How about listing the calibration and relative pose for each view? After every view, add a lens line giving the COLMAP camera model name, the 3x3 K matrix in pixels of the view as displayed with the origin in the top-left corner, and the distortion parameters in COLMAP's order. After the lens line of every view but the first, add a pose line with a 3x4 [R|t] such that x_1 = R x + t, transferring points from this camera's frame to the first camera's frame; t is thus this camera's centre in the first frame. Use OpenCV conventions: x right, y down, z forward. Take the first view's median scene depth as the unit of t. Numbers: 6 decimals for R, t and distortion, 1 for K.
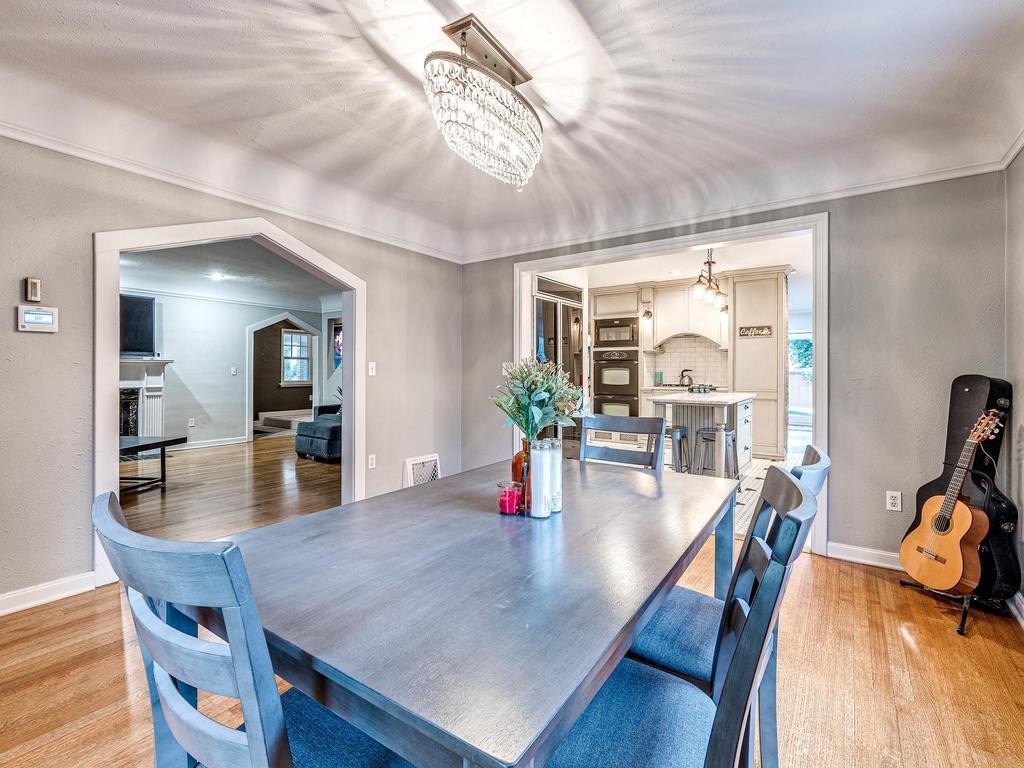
lens RADIAL K [[471.2, 0, 511.7], [0, 471.2, 365.7], [0, 0, 1]] dist [0.001494, 0.000471]
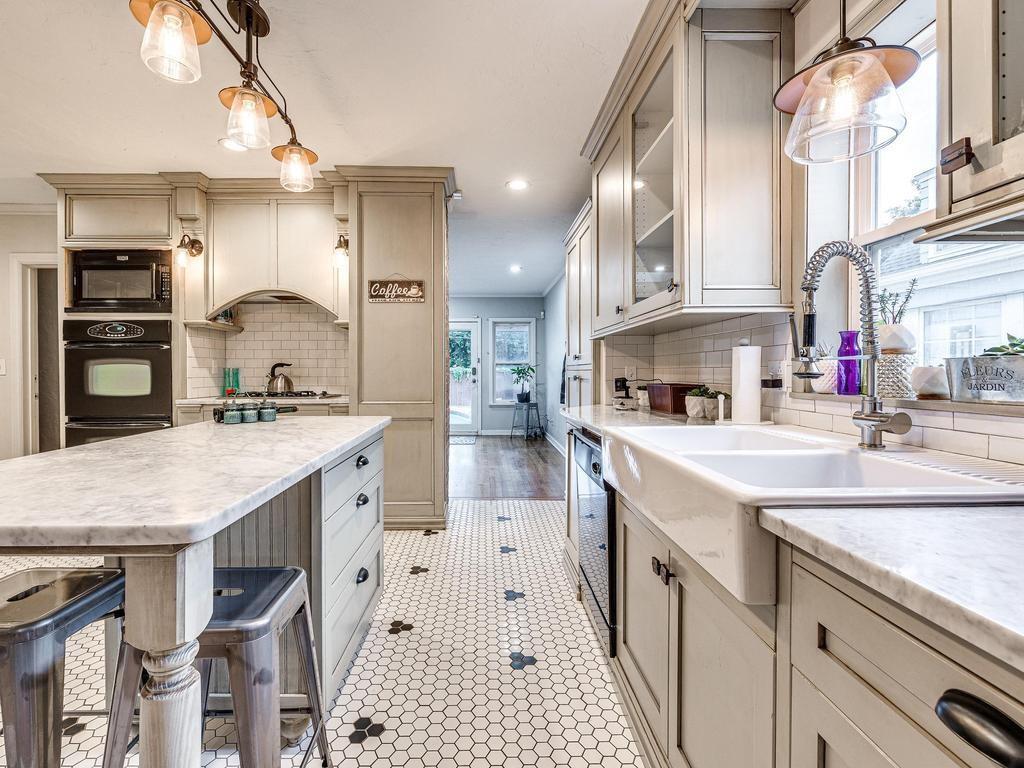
lens RADIAL K [[471.2, 0, 511.7], [0, 471.2, 365.7], [0, 0, 1]] dist [0.001494, 0.000471]
pose [[0.789015, 0.003152, 0.614365, 0.250103], [-0.005359, 0.999984, 0.001752, 0.008601], [-0.614350, -0.004675, 0.789020, 0.428652]]
